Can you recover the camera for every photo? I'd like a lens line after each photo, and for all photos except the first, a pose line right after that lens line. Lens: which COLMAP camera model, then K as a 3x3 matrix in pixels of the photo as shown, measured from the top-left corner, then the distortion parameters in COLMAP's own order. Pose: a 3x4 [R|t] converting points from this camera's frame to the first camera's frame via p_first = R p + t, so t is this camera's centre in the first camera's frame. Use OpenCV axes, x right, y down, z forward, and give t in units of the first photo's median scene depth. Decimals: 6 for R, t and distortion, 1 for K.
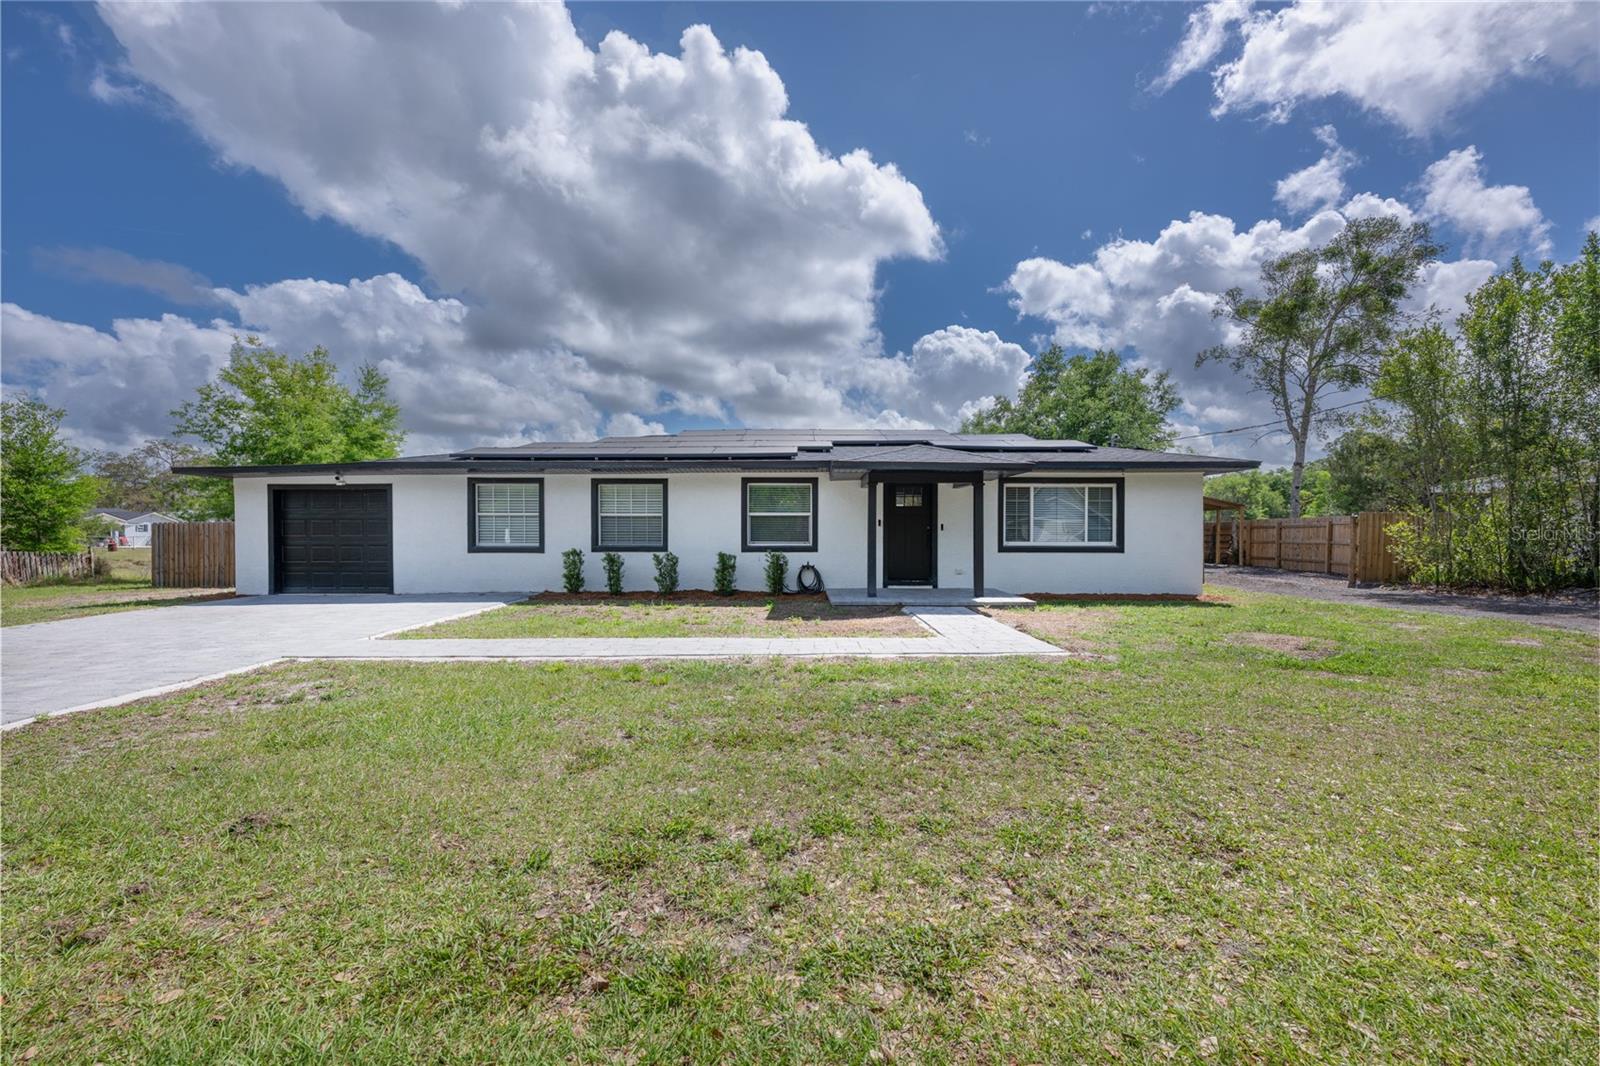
lens RADIAL K [[649.8, 0, 808.2], [0, 649.8, 541.6], [0, 0, 1]] dist [-0.001083, 0.000362]
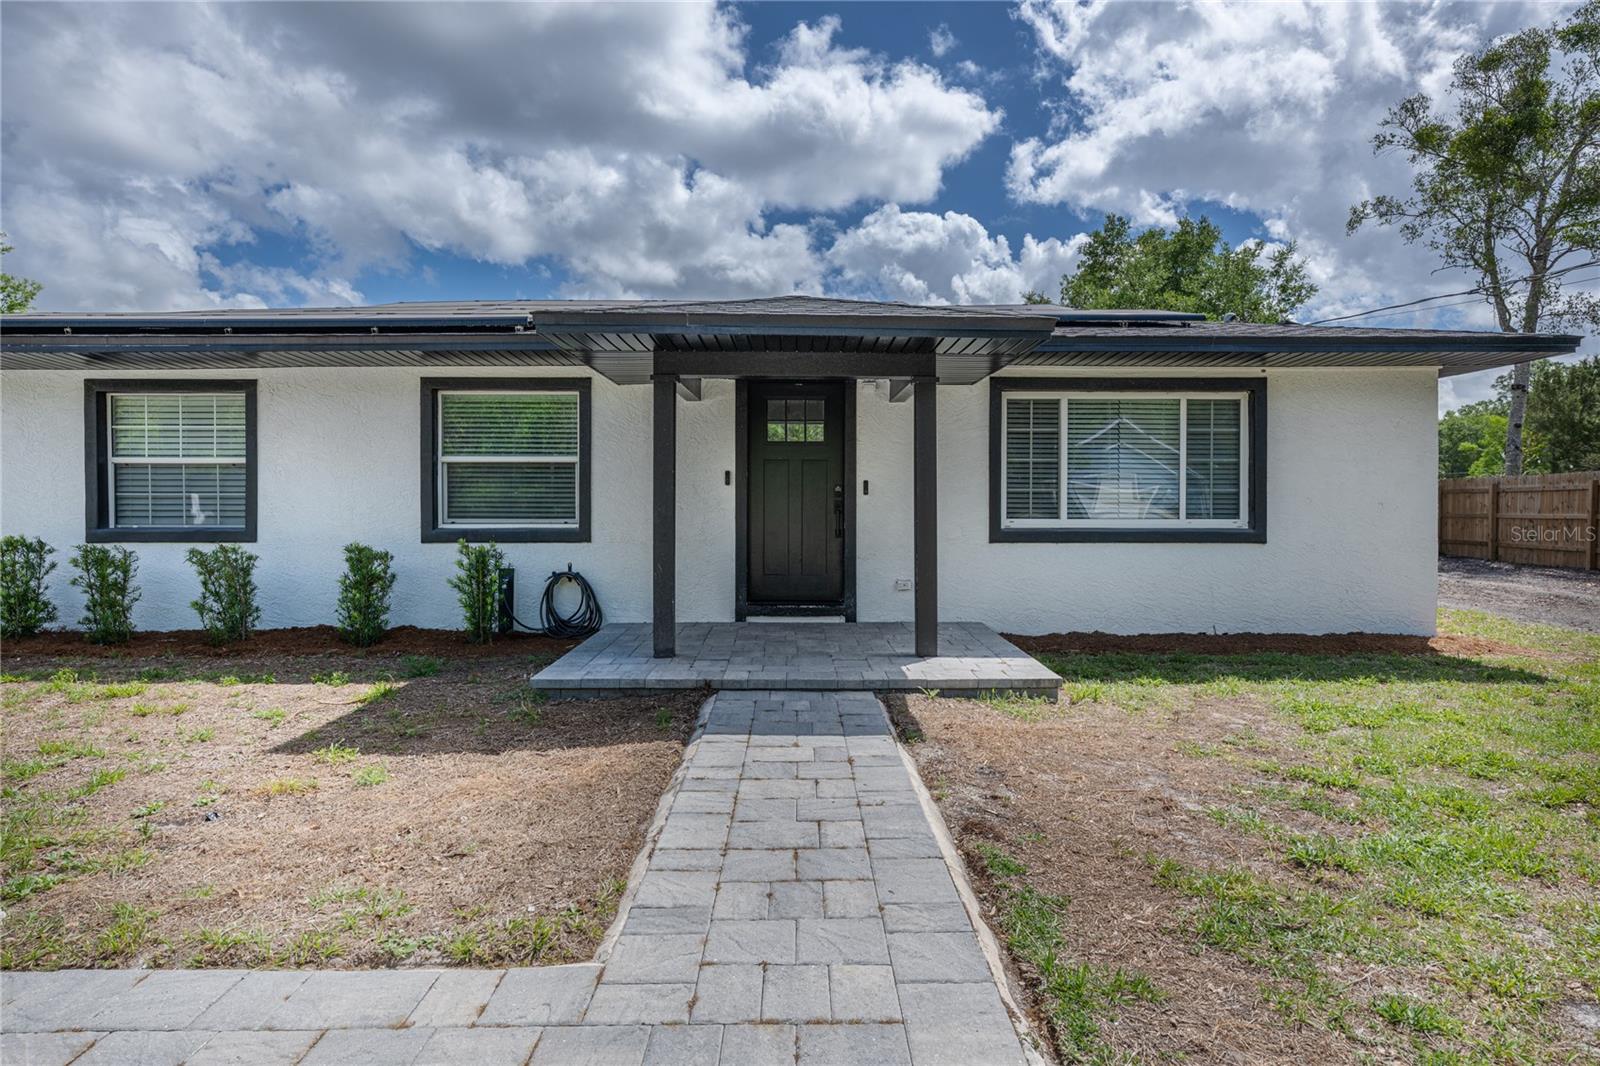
lens RADIAL K [[855.4, 0, 795.7], [0, 855.4, 519.8], [0, 0, 1]] dist [-0.000834, -0.001400]
pose [[0.999996, -0.000611, 0.002746, 0.155490], [0.000593, 0.999979, 0.006501, -0.003410], [-0.002750, -0.006500, 0.999975, 0.402148]]
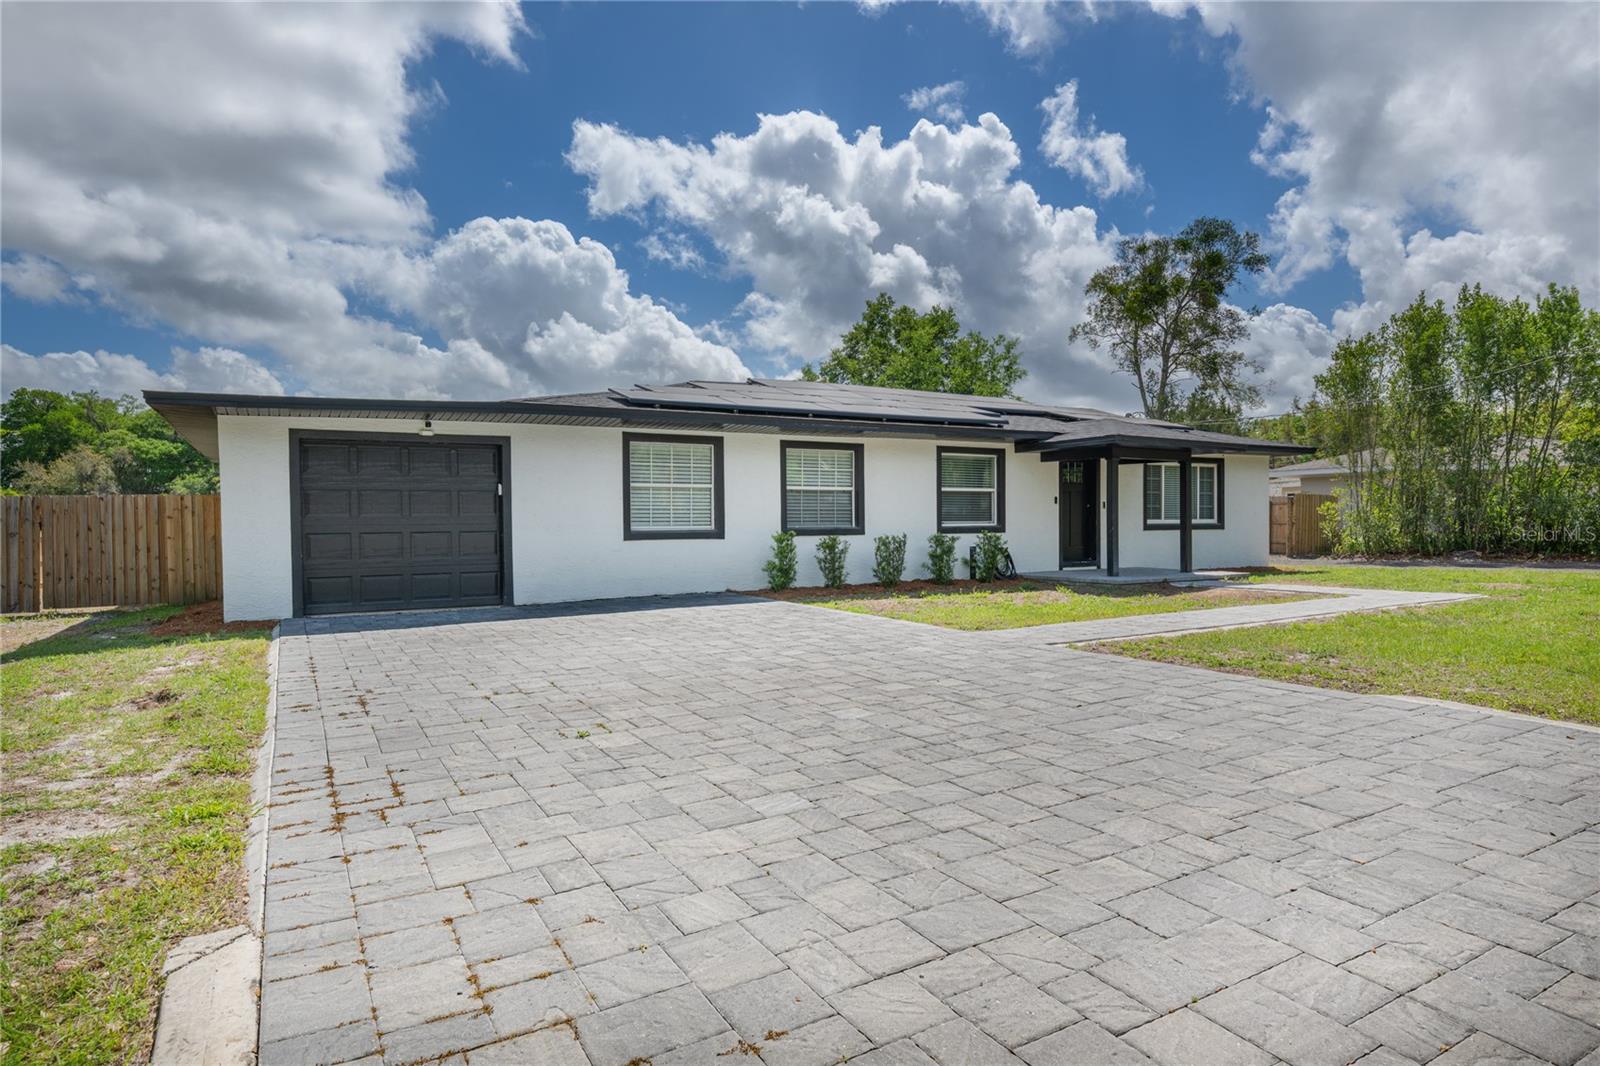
lens RADIAL K [[867.2, 0, 805.6], [0, 867.2, 543.1], [0, 0, 1]] dist [0.006572, -0.000122]
pose [[0.875090, -0.018807, 0.483595, -0.798000], [0.004169, 0.999501, 0.031326, -0.007909], [-0.483943, -0.025397, 0.874731, 0.088381]]
